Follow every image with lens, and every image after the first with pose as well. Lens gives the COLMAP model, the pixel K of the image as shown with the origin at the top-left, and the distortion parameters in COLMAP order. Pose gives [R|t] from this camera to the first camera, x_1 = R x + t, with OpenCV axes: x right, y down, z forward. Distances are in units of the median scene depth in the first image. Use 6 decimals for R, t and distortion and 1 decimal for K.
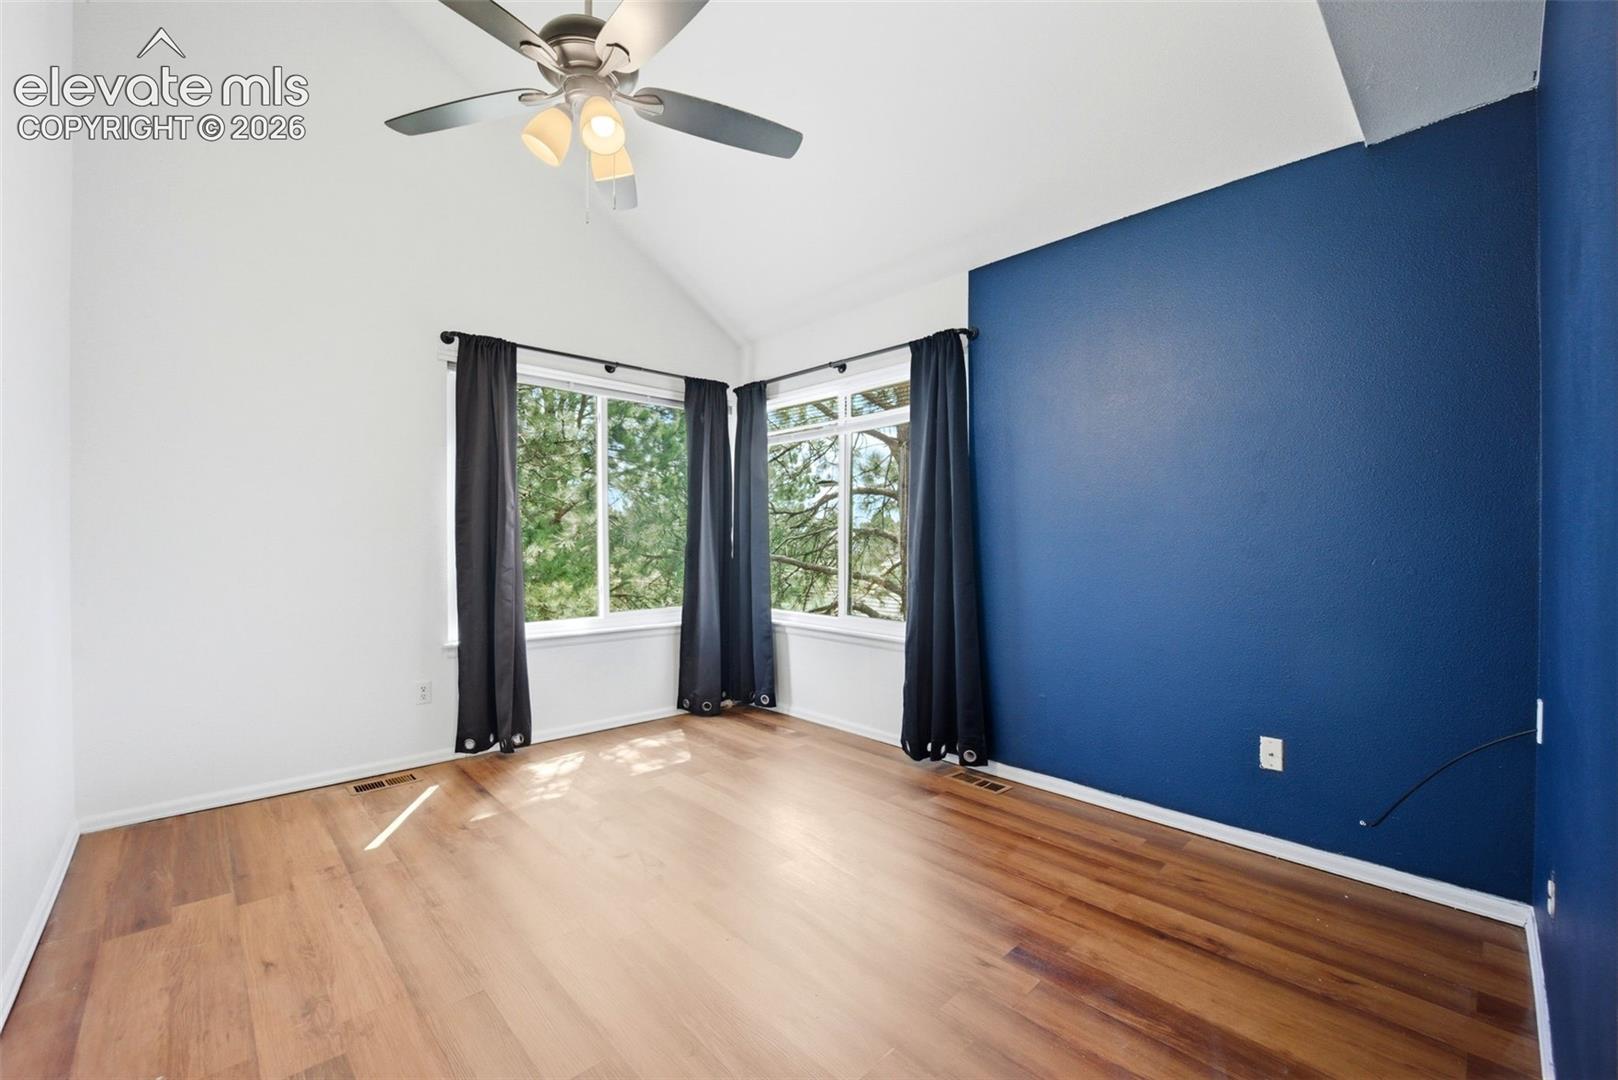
lens RADIAL K [[666.5, 0, 812.0], [0, 666.5, 533.5], [0, 0, 1]] dist [-0.000566, -0.000101]
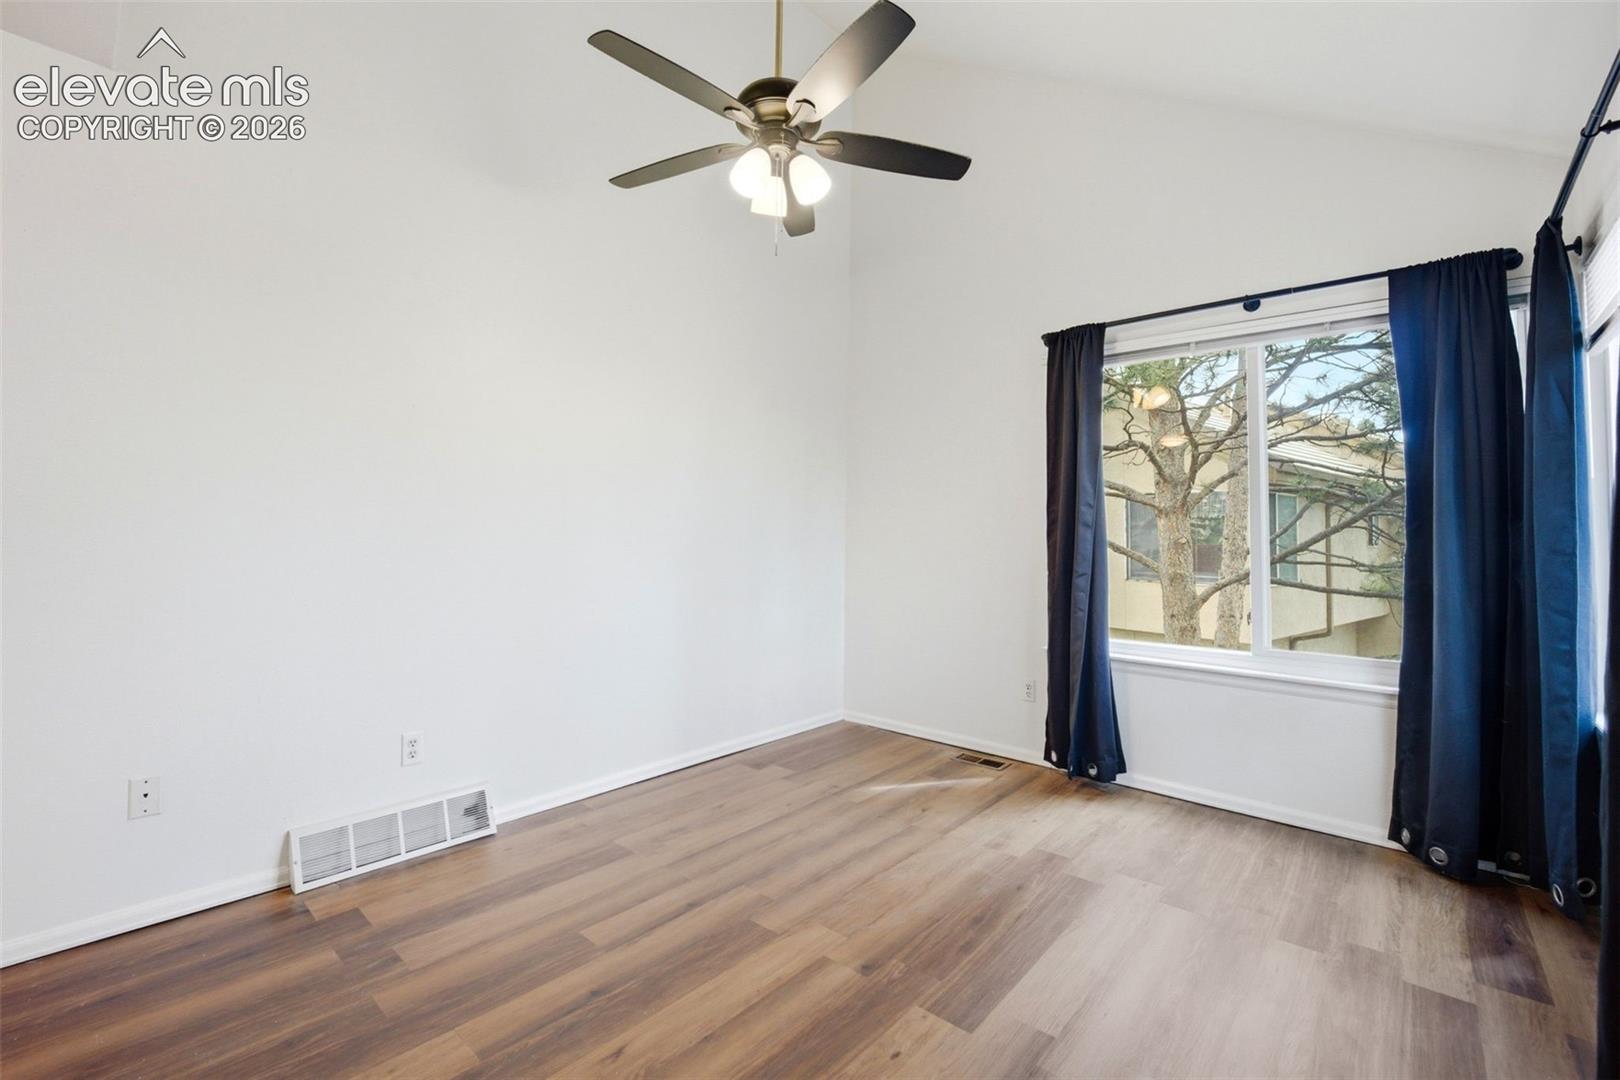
lens RADIAL K [[700.1, 0, 820.7], [0, 700.1, 505.0], [0, 0, 1]] dist [-0.001419, -0.000111]
pose [[0.106528, -0.050461, -0.993028, 0.680736], [-0.007754, 0.998639, -0.051578, 0.016433], [0.994279, 0.013194, 0.105992, 0.815748]]
